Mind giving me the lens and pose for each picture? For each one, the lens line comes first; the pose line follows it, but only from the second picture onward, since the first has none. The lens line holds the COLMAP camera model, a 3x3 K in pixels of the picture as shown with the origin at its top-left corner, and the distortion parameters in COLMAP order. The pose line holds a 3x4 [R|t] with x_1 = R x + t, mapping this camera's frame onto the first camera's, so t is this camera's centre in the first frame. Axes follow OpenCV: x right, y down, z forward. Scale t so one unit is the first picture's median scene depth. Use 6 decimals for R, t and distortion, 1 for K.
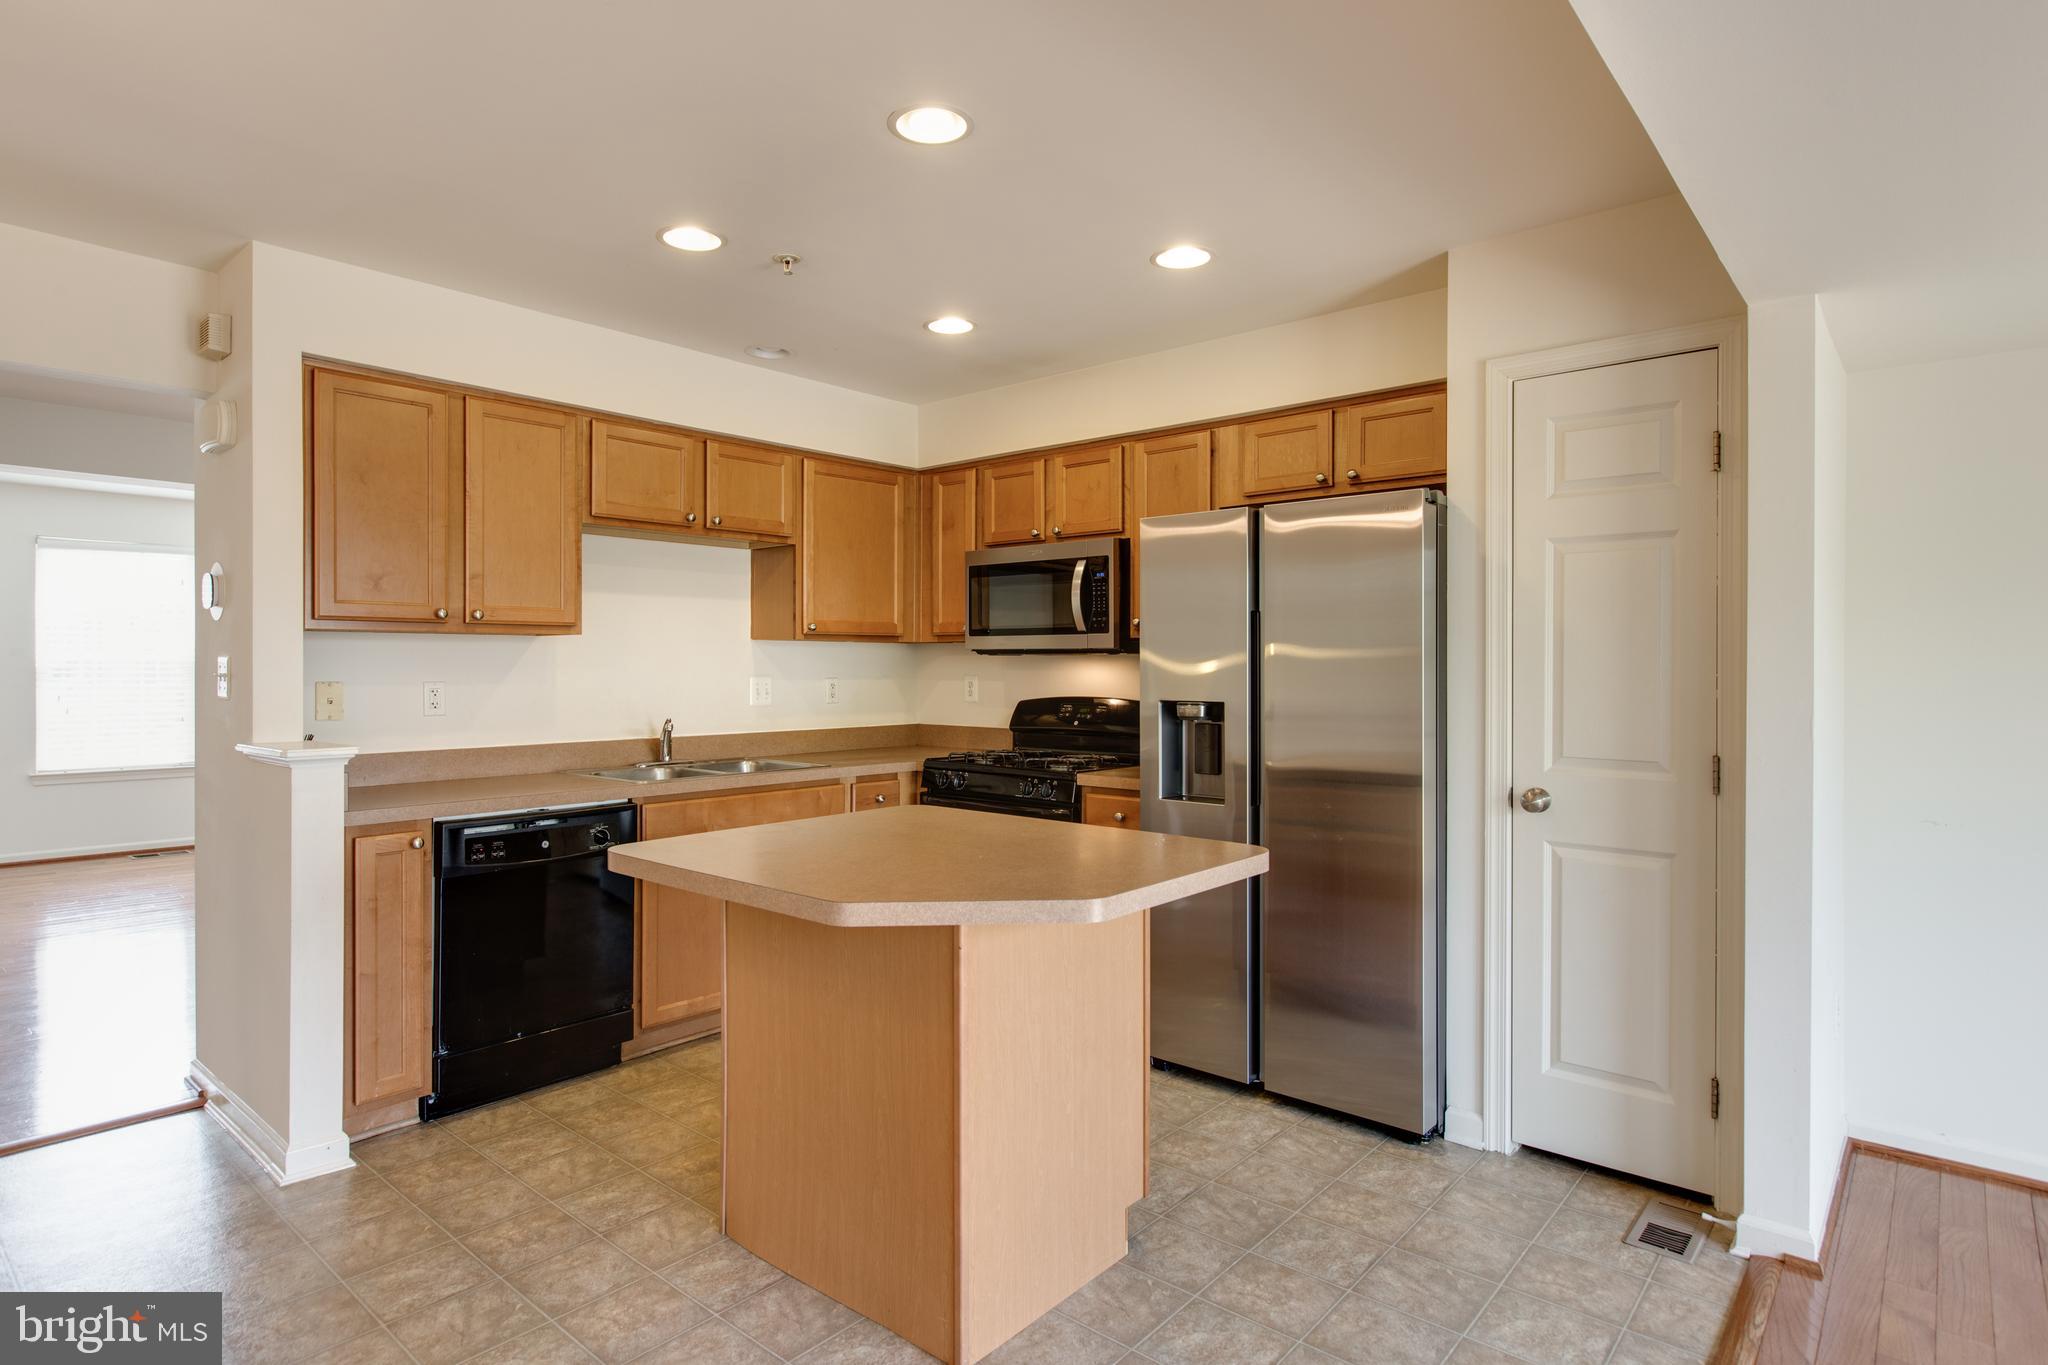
lens RADIAL K [[1055.3, 0, 1017.1], [0, 1055.3, 672.6], [0, 0, 1]] dist [-0.000031, 0.000321]
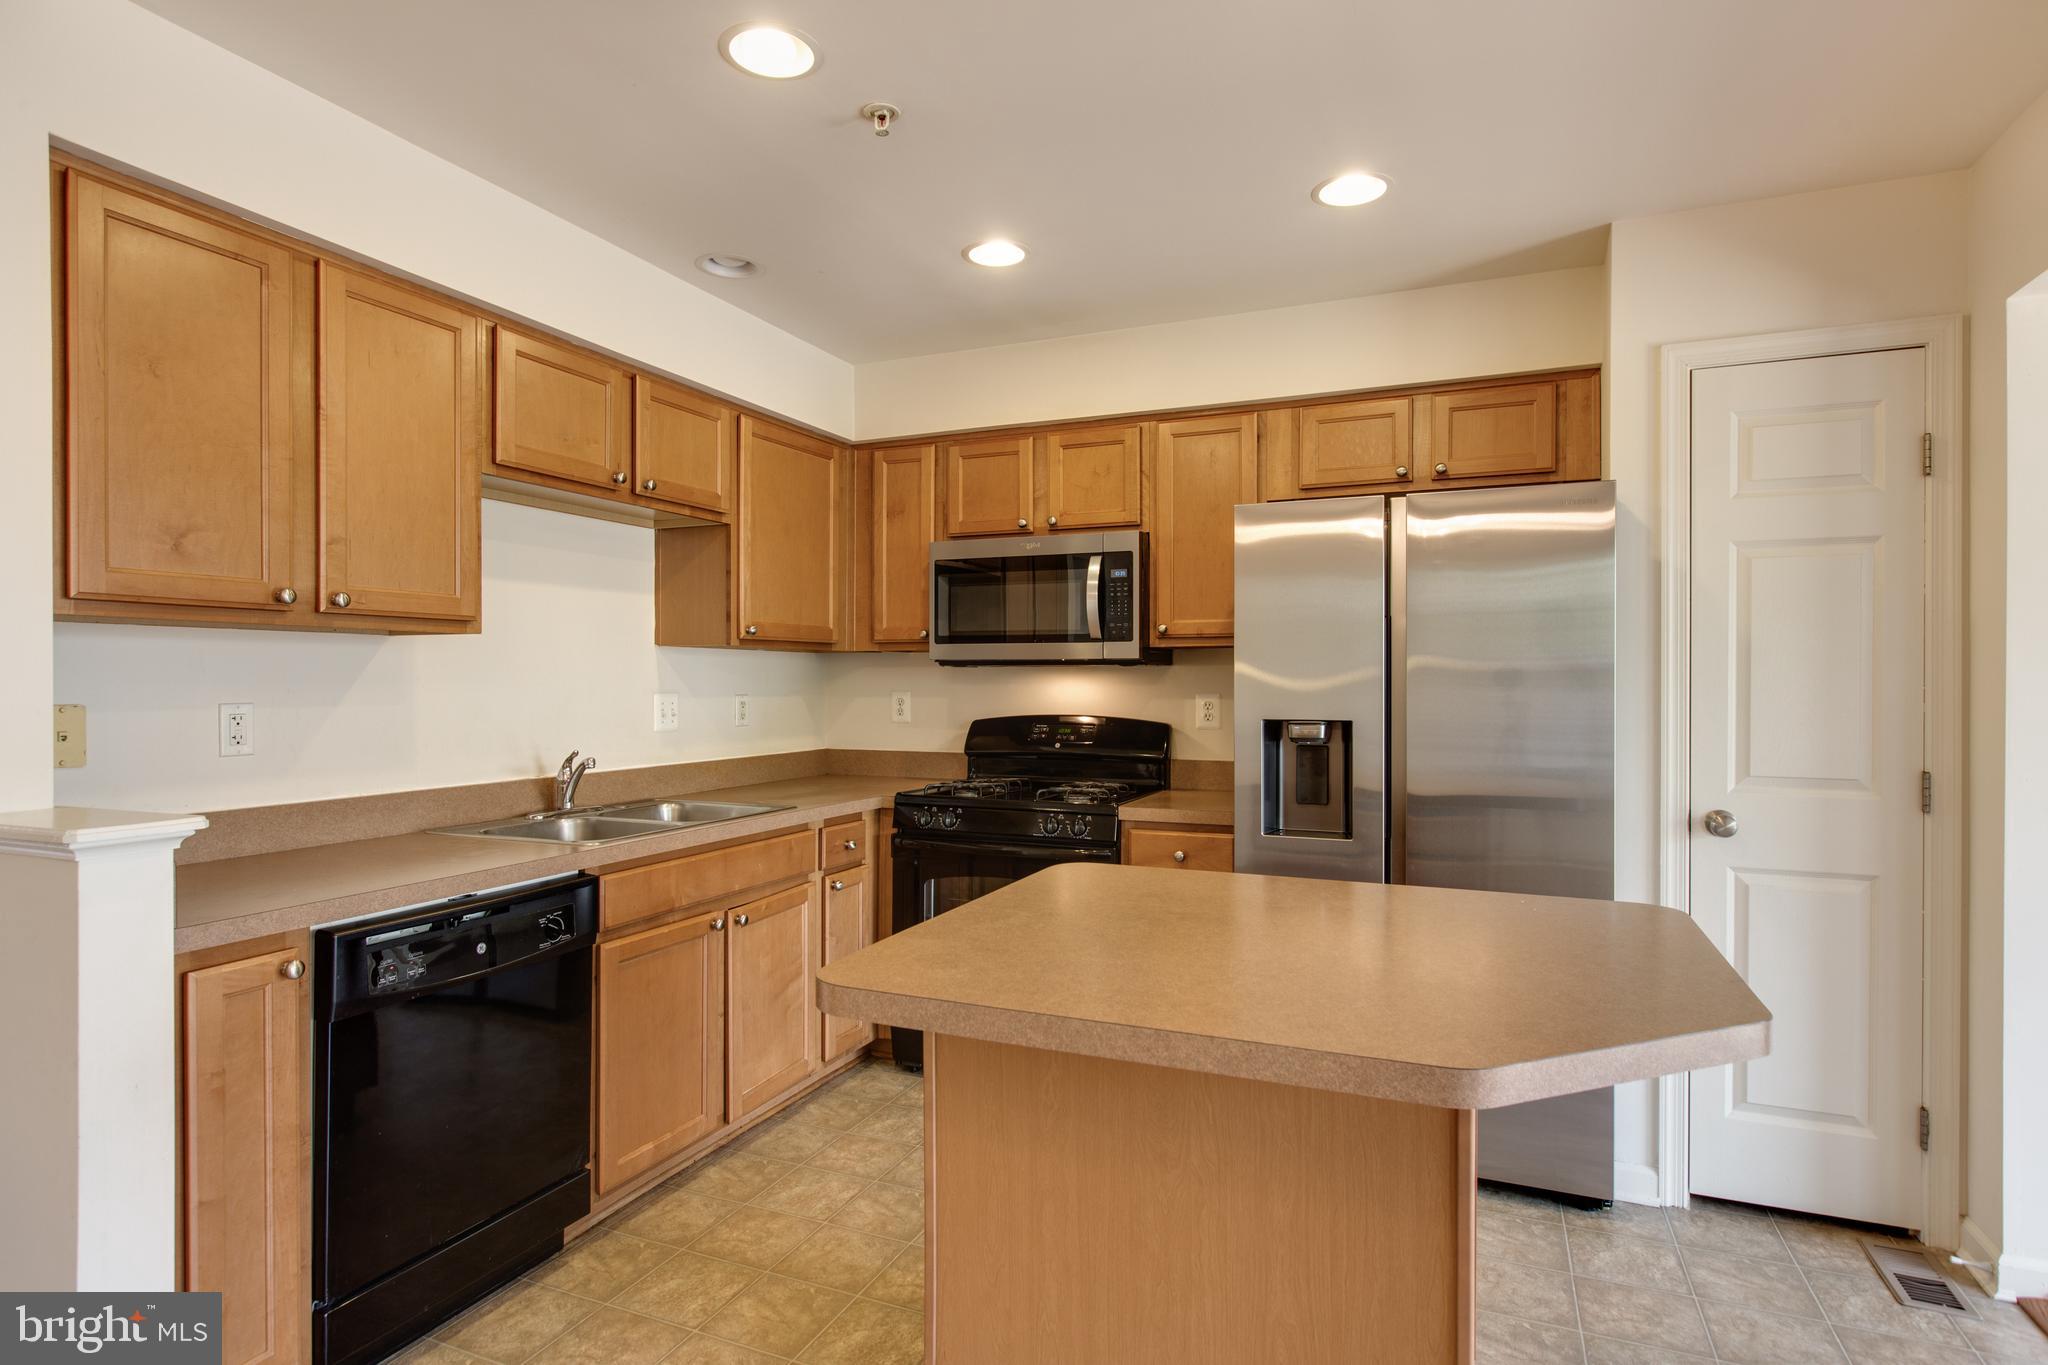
lens RADIAL K [[1029.6, 0, 1020.3], [0, 1029.6, 689.2], [0, 0, 1]] dist [0.000918, -0.000273]
pose [[0.953000, -0.002773, 0.302957, -0.287843], [0.002416, 0.999996, 0.001555, 0.000116], [-0.302960, -0.000750, 0.953003, 0.254078]]
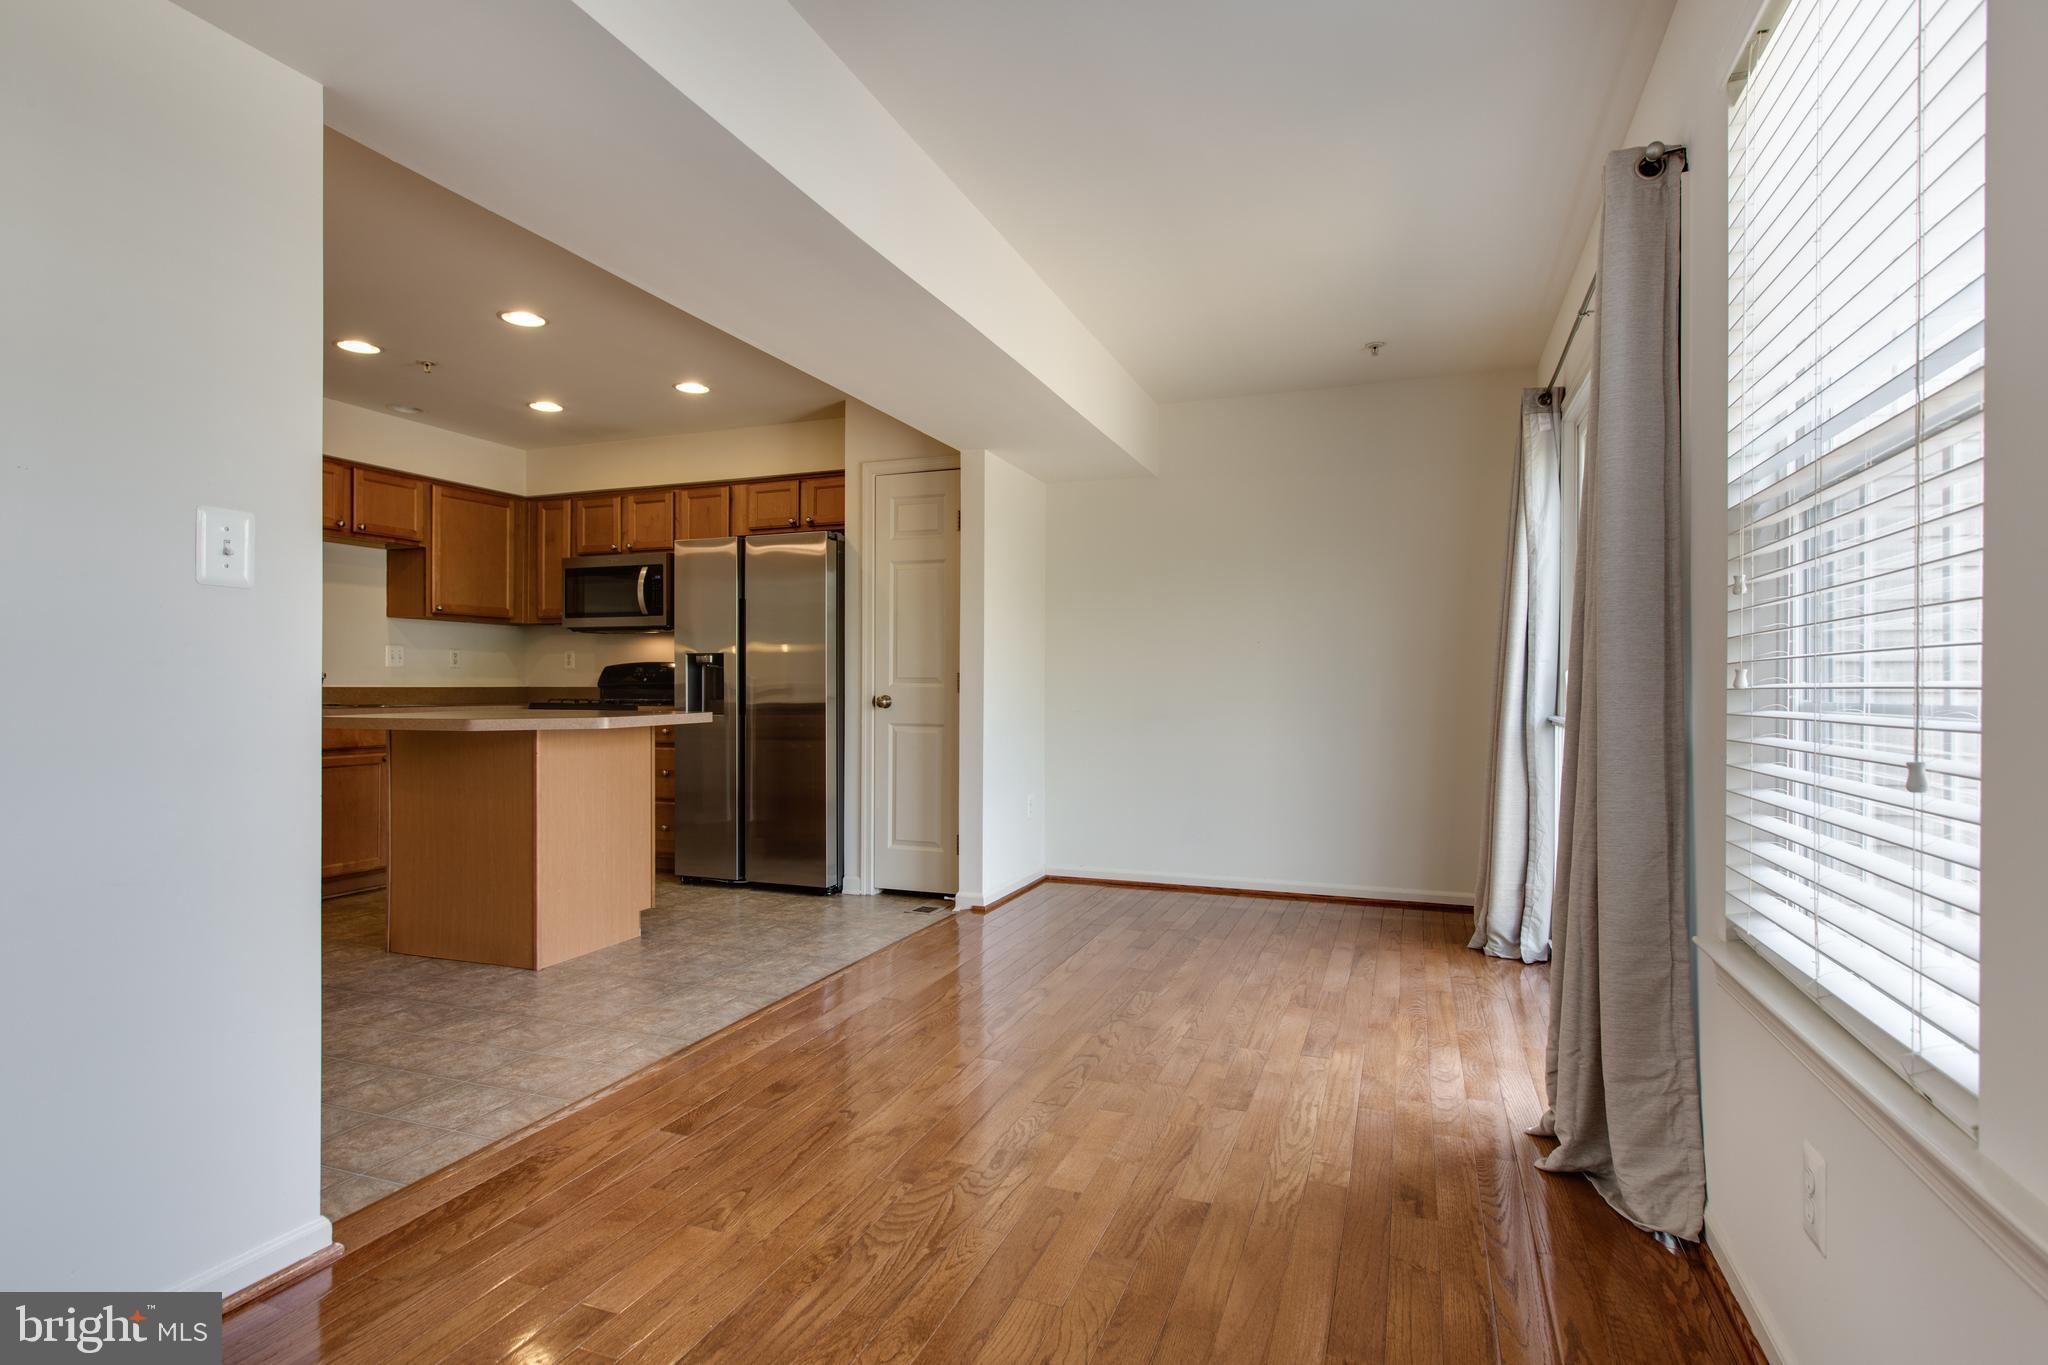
lens RADIAL K [[1029.6, 0, 1020.3], [0, 1029.6, 689.2], [0, 0, 1]] dist [0.000918, -0.000273]
pose [[0.943167, 0.000933, 0.332317, 0.089052], [0.001077, 0.999982, -0.005862, 0.086142], [-0.332317, 0.005887, 0.943149, -0.623390]]
